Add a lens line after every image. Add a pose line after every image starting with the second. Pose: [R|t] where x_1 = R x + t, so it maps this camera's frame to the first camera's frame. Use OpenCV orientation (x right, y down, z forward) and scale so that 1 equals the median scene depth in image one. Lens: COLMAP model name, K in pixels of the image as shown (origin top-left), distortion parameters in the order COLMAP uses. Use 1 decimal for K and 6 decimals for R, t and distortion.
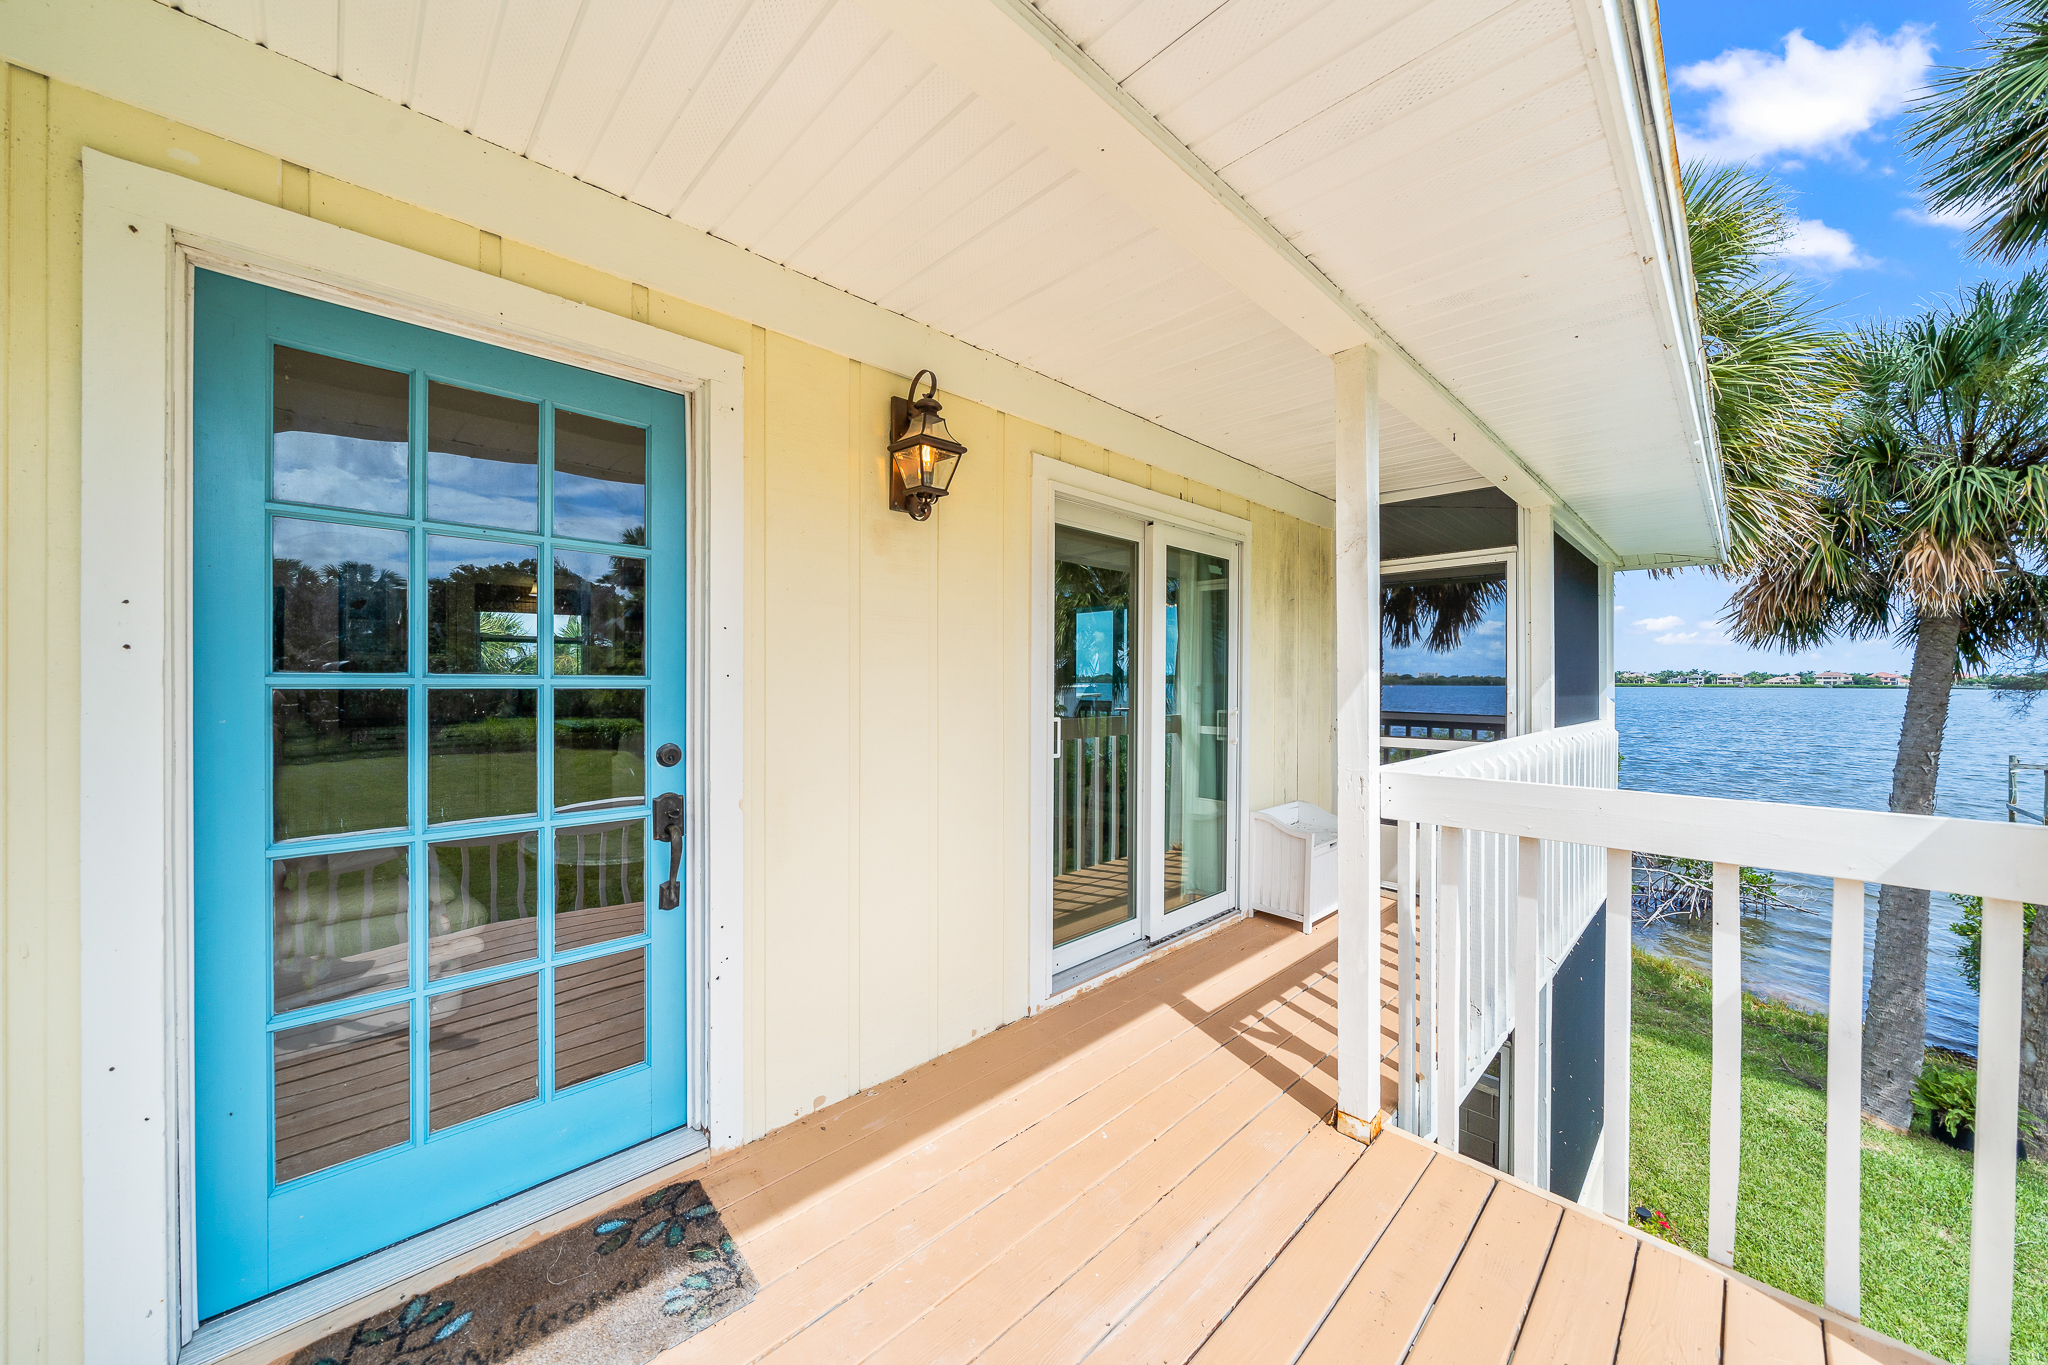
lens RADIAL K [[699.0, 0, 1024.0], [0, 699.0, 682.5], [0, 0, 1]] dist [-0.008434, 0.000378]
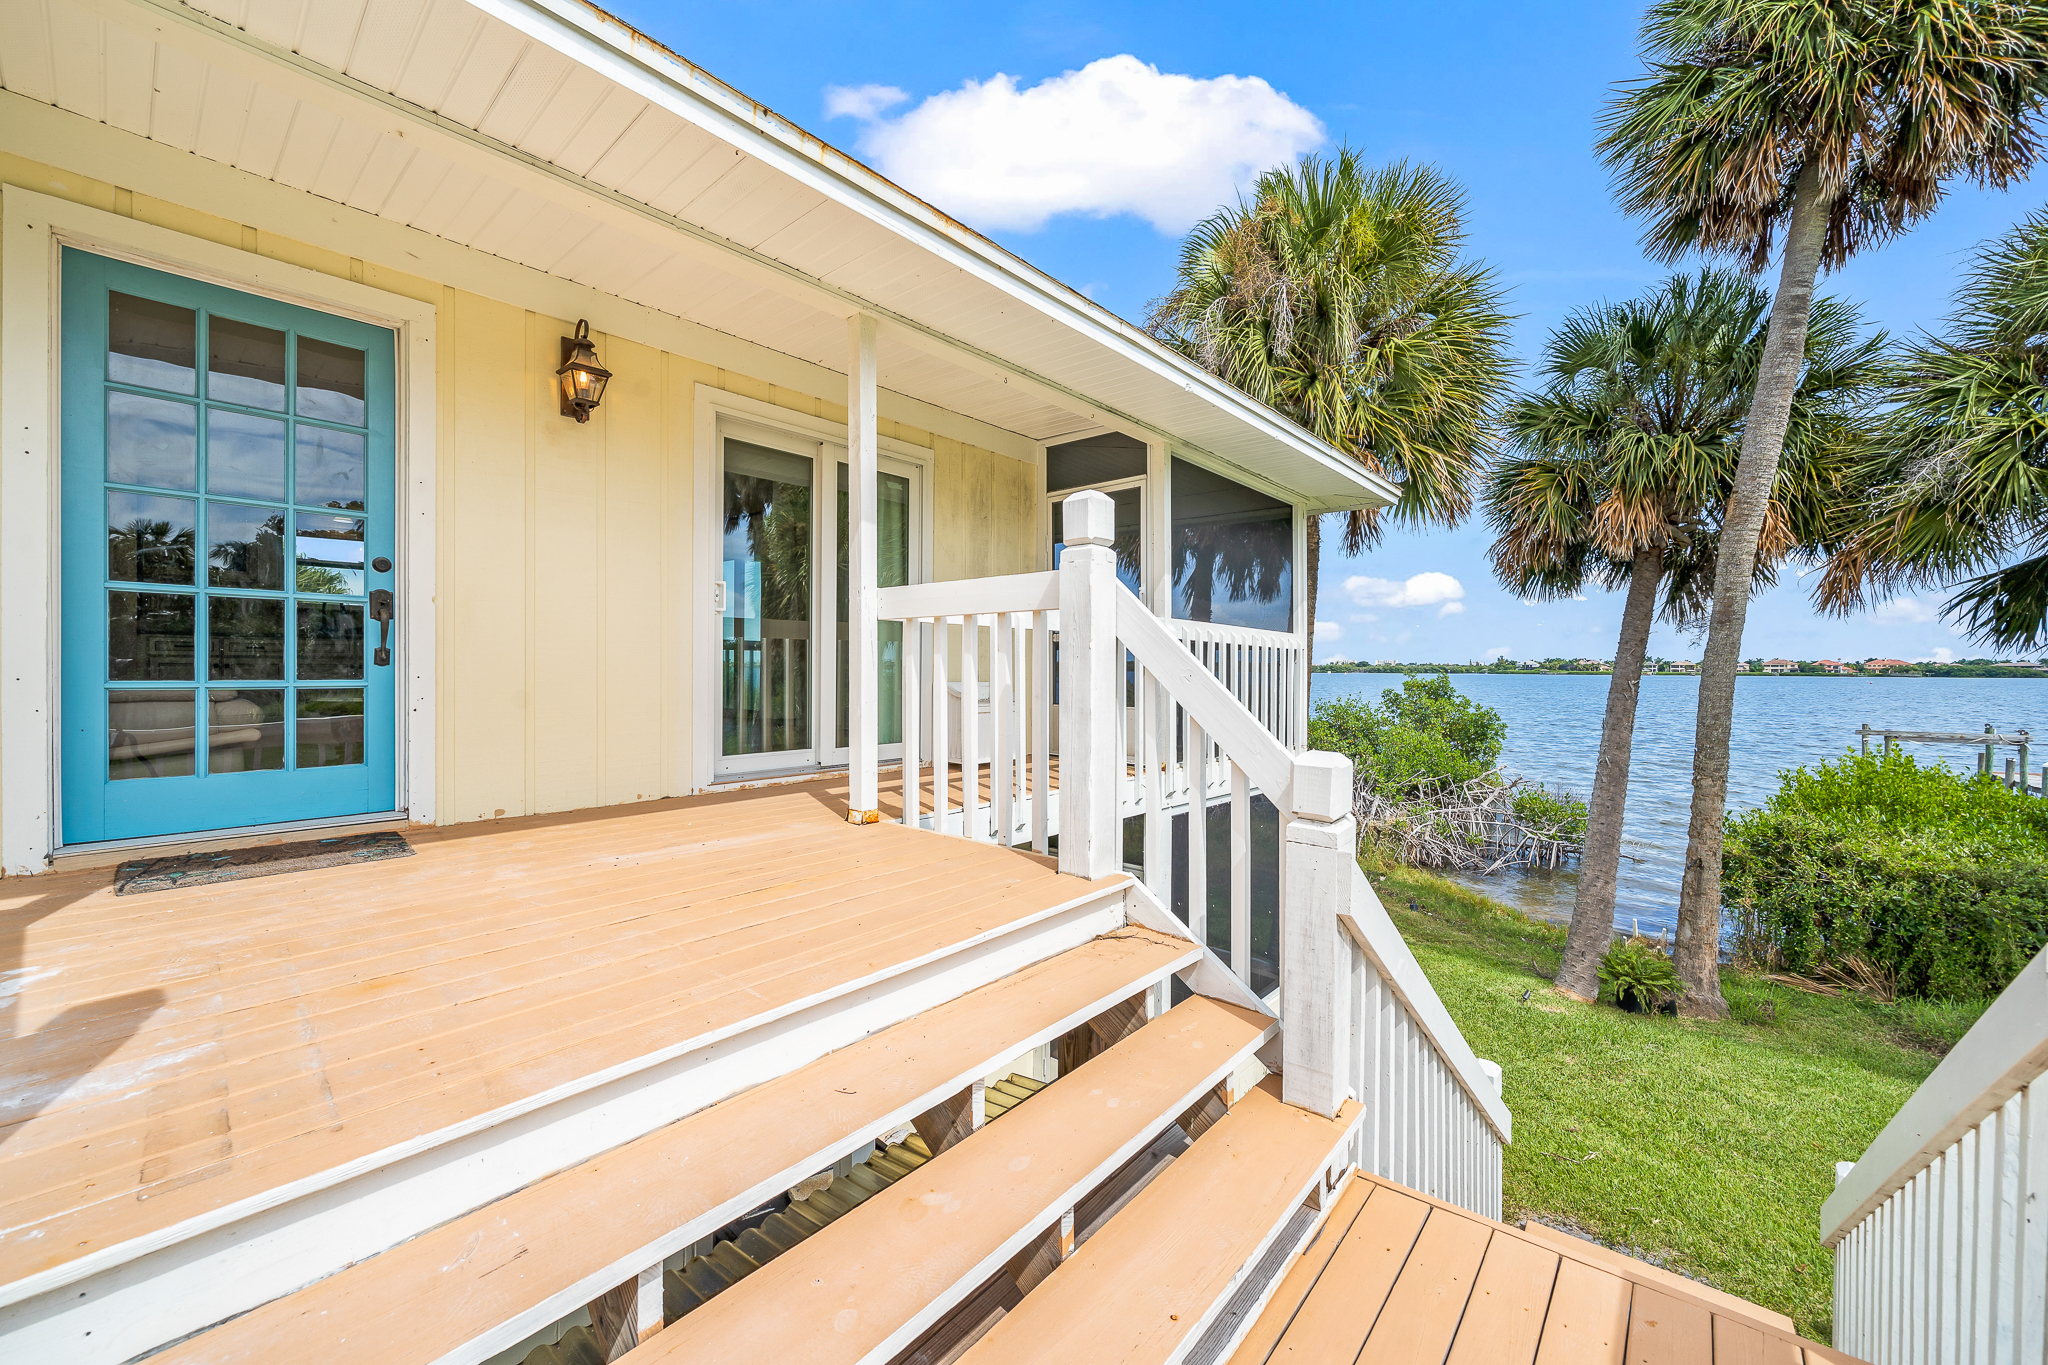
lens RADIAL K [[778.1, 0, 1022.8], [0, 778.1, 670.1], [0, 0, 1]] dist [-0.003073, 0.000081]
pose [[0.996008, 0.000585, 0.089267, 0.636956], [-0.000633, 1.000000, 0.000510, 0.287128], [-0.089267, -0.000564, 0.996008, -0.708790]]
